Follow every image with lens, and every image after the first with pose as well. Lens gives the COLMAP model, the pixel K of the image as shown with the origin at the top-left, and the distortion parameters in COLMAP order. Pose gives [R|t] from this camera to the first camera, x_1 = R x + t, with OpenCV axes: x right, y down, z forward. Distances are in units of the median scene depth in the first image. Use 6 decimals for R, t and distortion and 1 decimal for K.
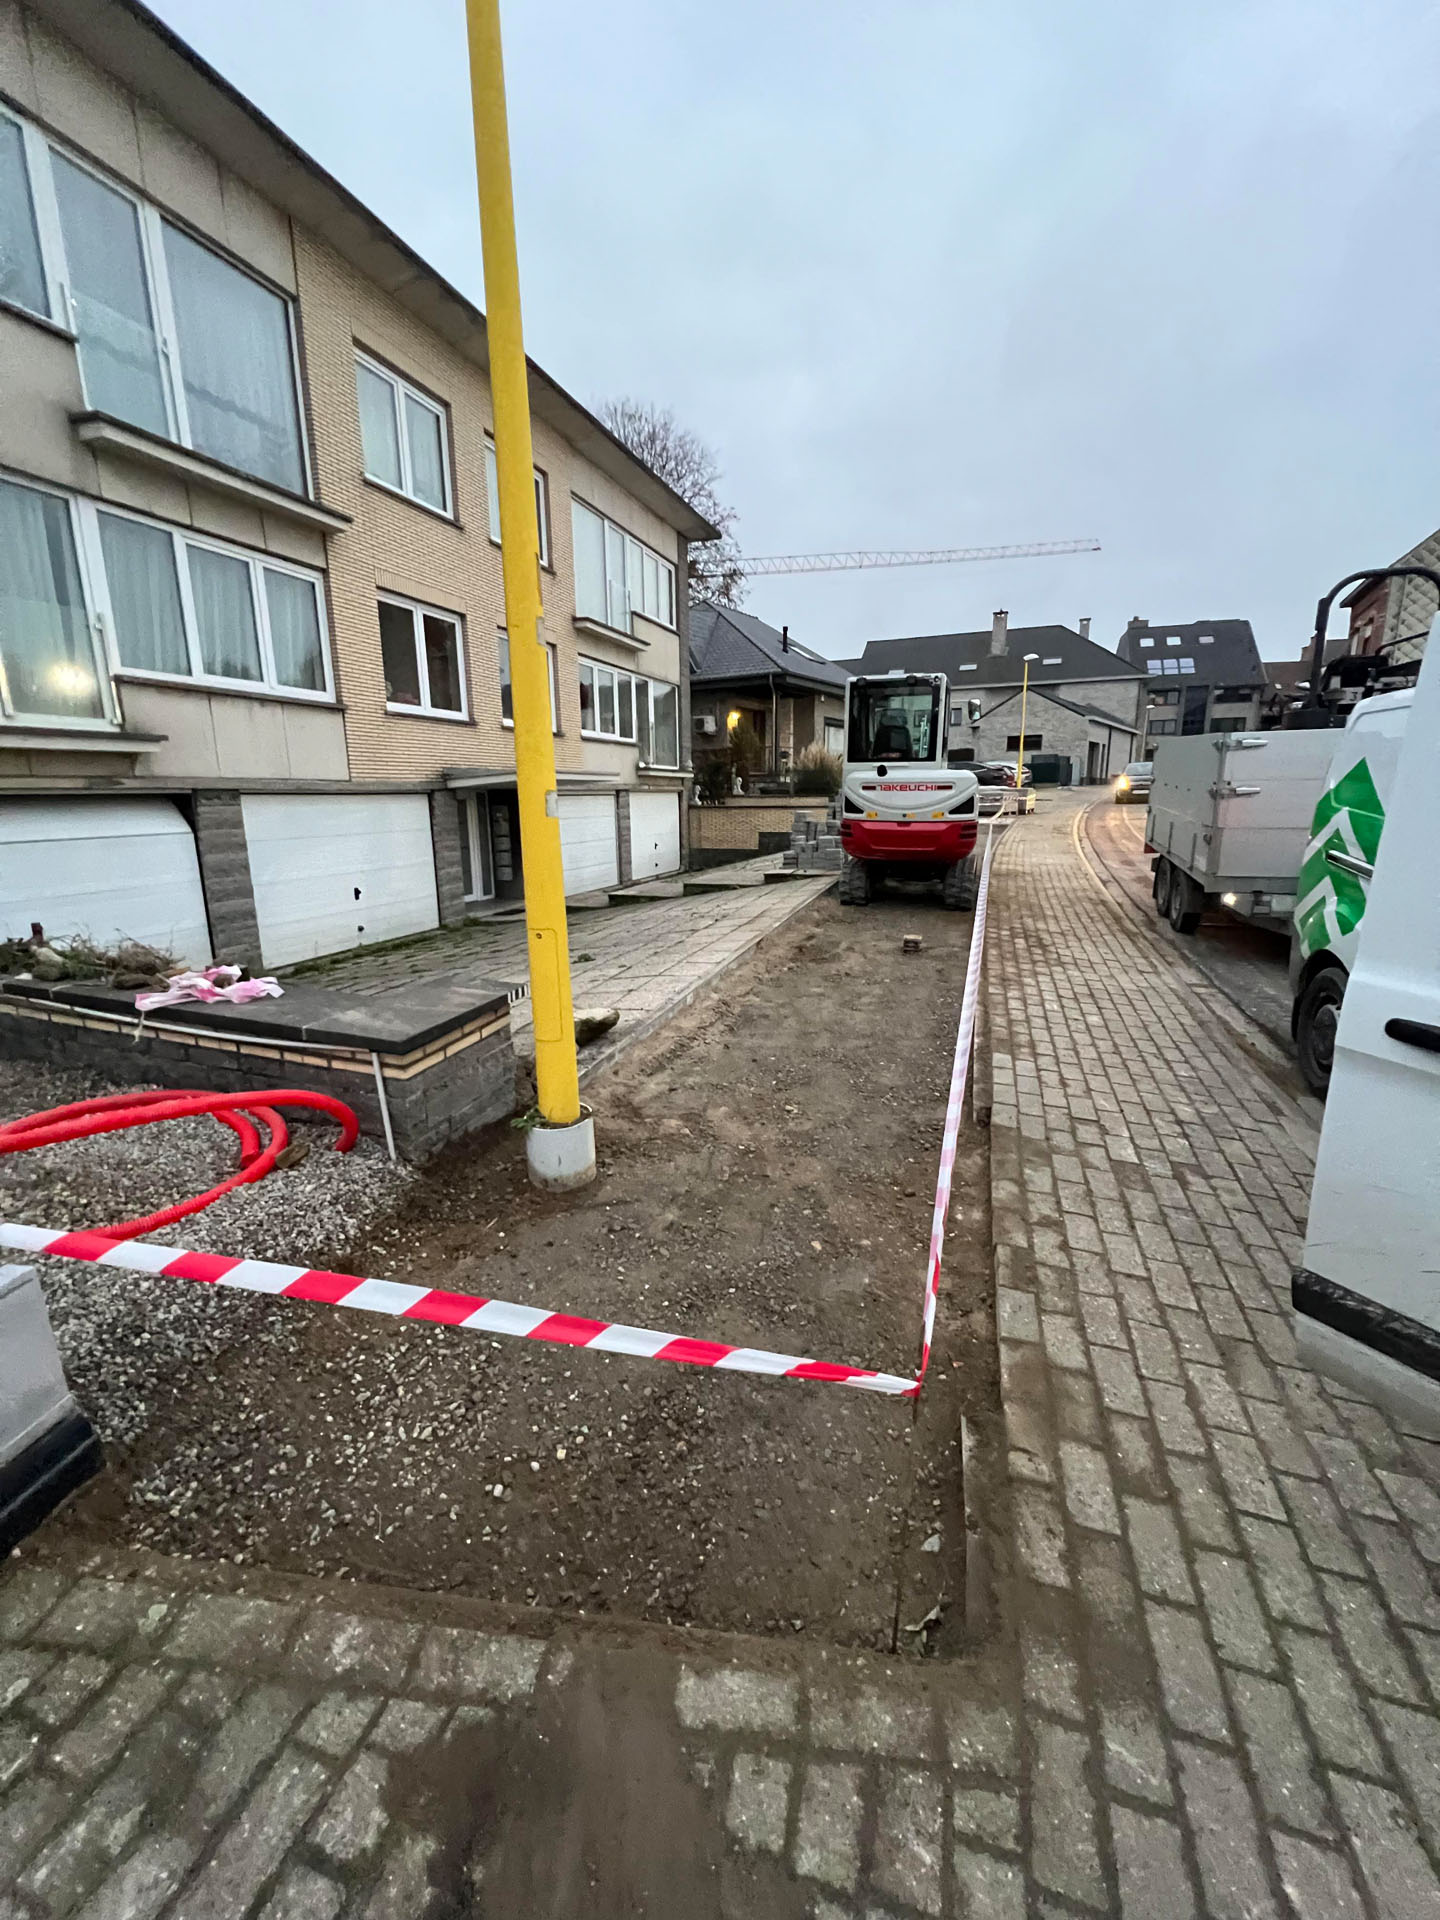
lens RADIAL K [[766.9, 0, 720.4], [0, 766.9, 959.0], [0, 0, 1]] dist [-0.002587, -0.000058]
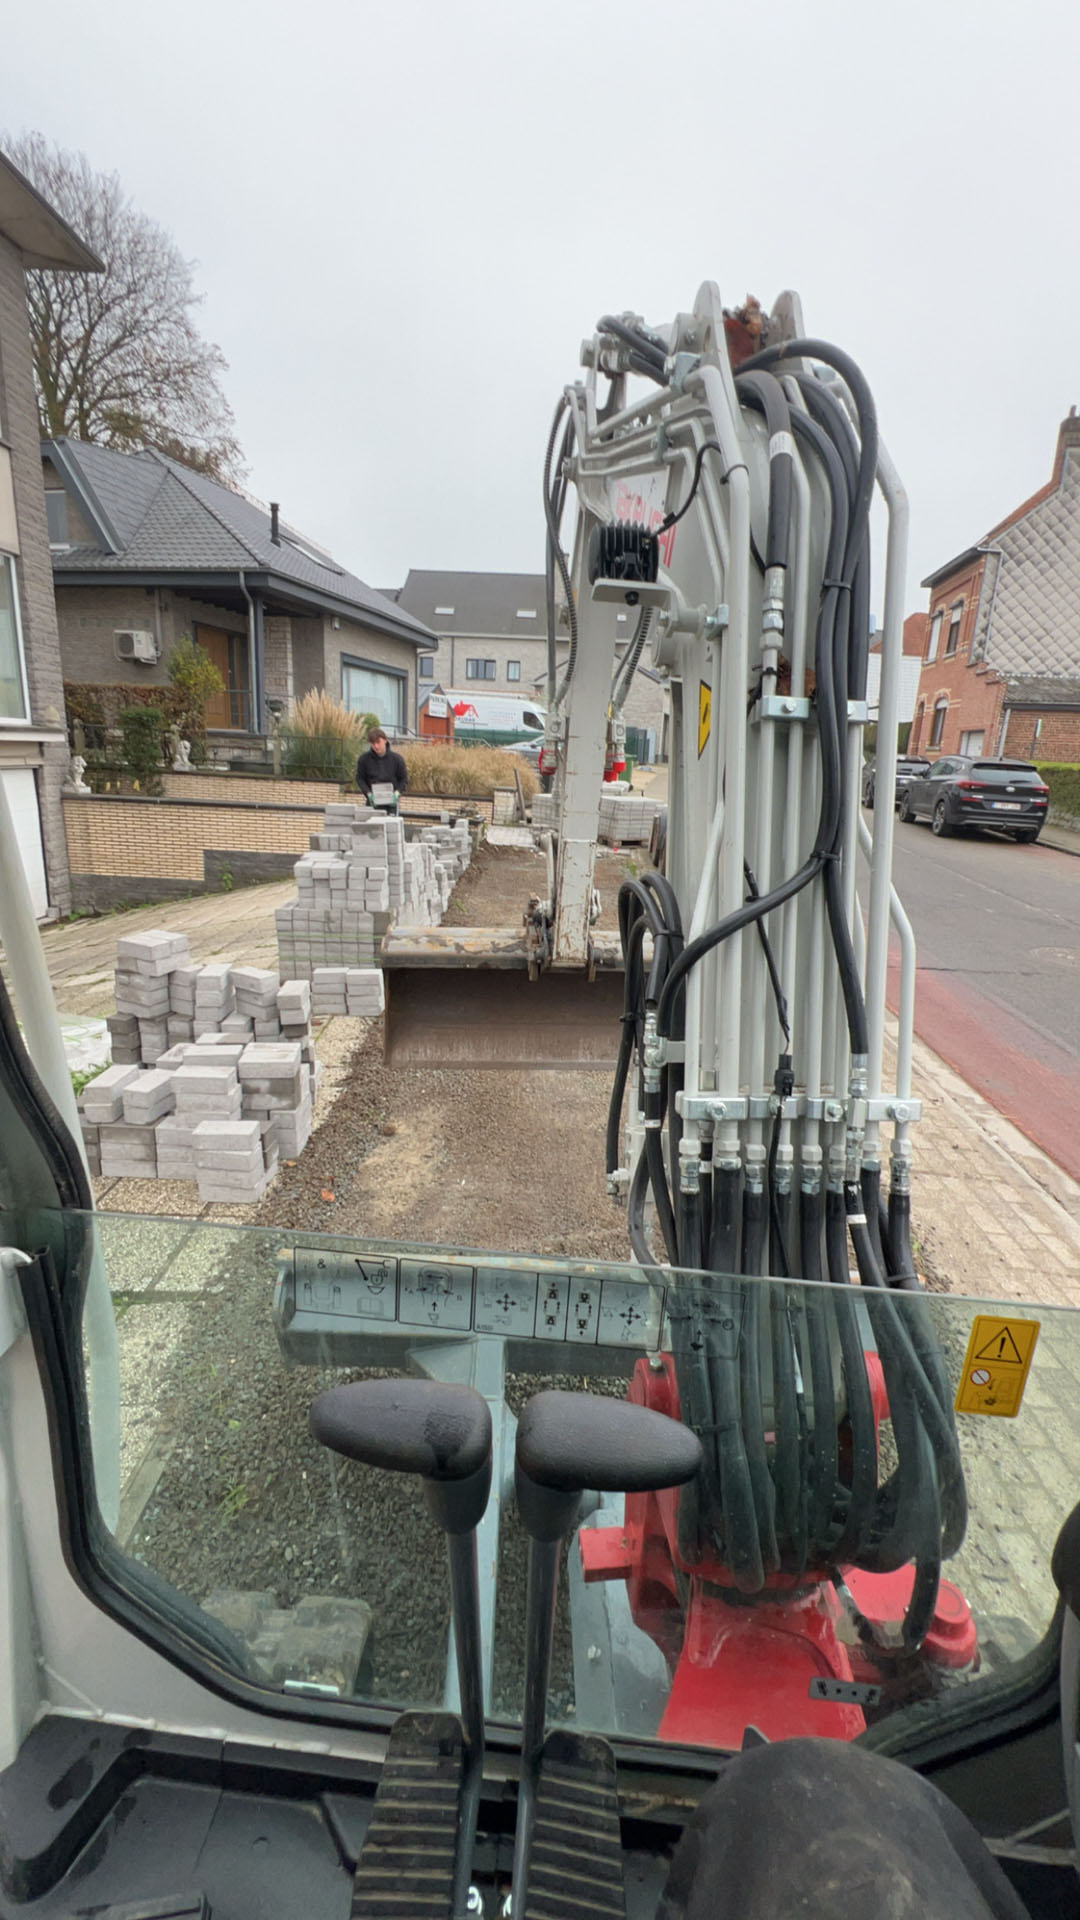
lens RADIAL K [[779.8, 0, 540.6], [0, 779.8, 955.4], [0, 0, 1]] dist [0.001092, 0.000010]
pose [[0.942199, -0.030046, 0.333703, 0.070581], [0.012530, 0.998434, 0.054517, -0.094178], [-0.334819, -0.047185, 0.941100, 0.312162]]
